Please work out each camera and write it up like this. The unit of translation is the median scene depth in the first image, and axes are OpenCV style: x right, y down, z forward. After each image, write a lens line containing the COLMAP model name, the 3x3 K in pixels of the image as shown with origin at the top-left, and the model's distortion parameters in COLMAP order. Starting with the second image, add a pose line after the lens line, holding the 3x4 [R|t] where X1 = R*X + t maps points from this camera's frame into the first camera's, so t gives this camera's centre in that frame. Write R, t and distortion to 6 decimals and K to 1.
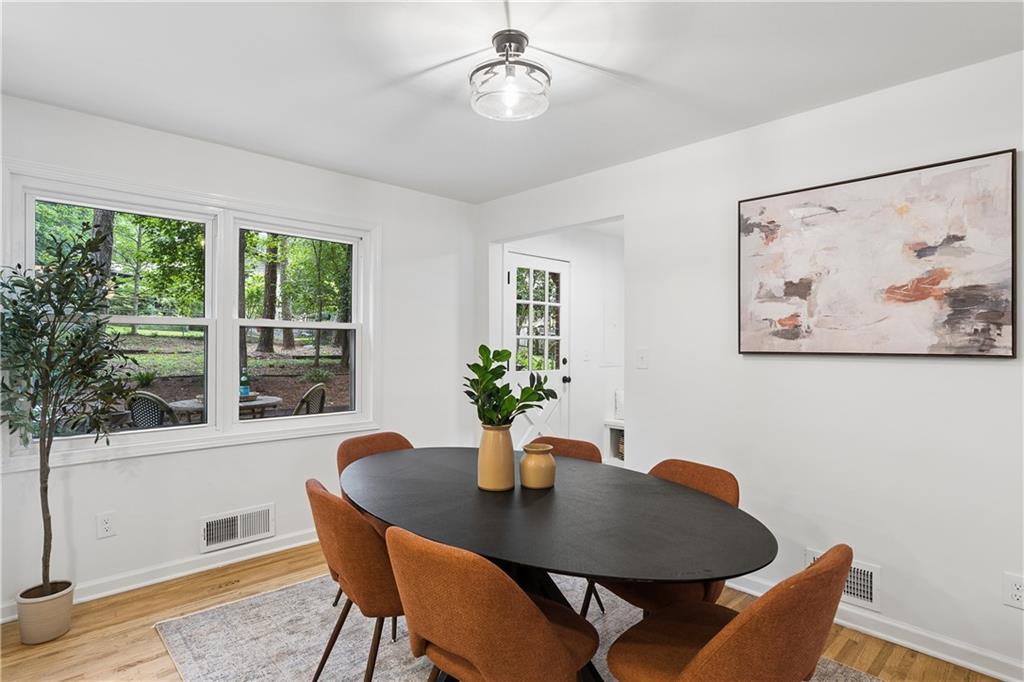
lens RADIAL K [[527.3, 0, 514.0], [0, 527.3, 342.1], [0, 0, 1]] dist [-0.005534, 0.000845]
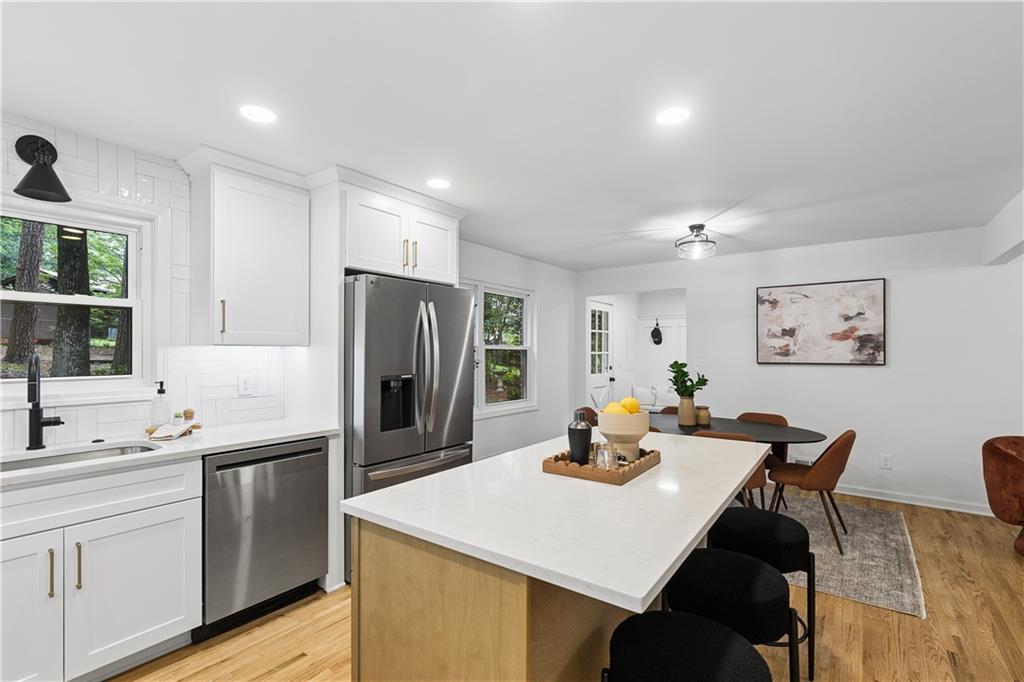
lens RADIAL K [[464.4, 0, 505.6], [0, 464.4, 351.7], [0, 0, 1]] dist [-0.008468, 0.003550]
pose [[0.986872, -0.003393, 0.161471, -0.880395], [0.002917, 0.999991, 0.003185, -0.033716], [-0.161481, -0.002672, 0.986872, -0.647474]]
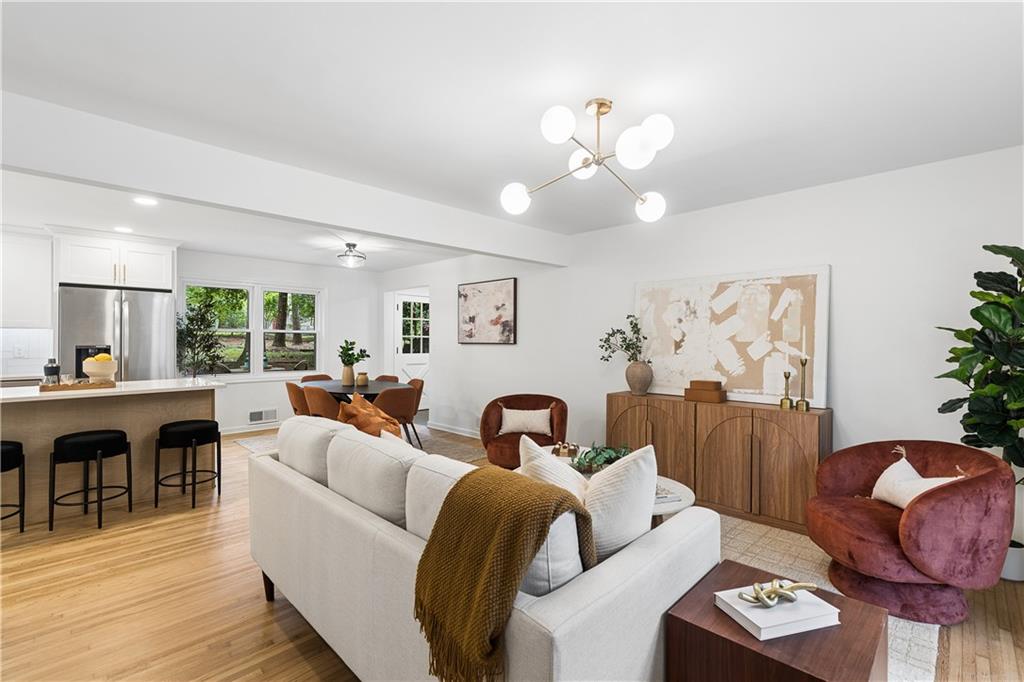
lens RADIAL K [[464.4, 0, 518.6], [0, 464.4, 337.3], [0, 0, 1]] dist [-0.008468, 0.003550]
pose [[0.999472, -0.000370, 0.032478, 0.707098], [0.000491, 0.999993, -0.003708, 0.000663], [-0.032477, 0.003722, 0.999466, -1.425088]]
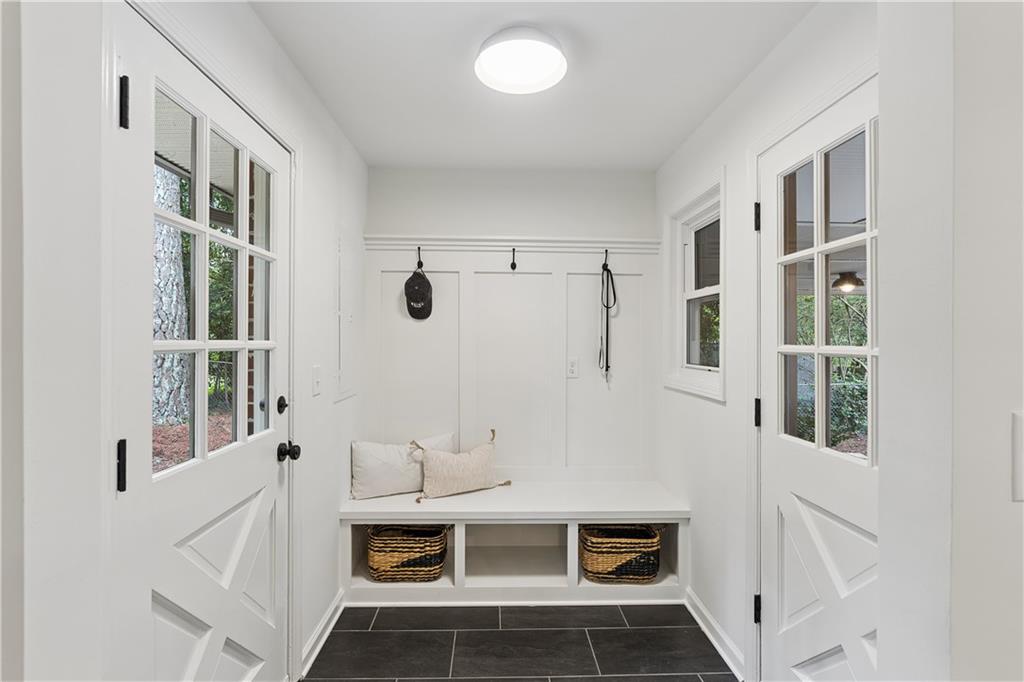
lens RADIAL K [[464.4, 0, 510.5], [0, 464.4, 339.4], [0, 0, 1]] dist [-0.008468, 0.003550]
pose [[0.665276, -0.004049, 0.746587, -0.089318], [0.000751, 0.999988, 0.004754, -0.024449], [-0.746598, -0.002602, 0.665271, 1.303405]]
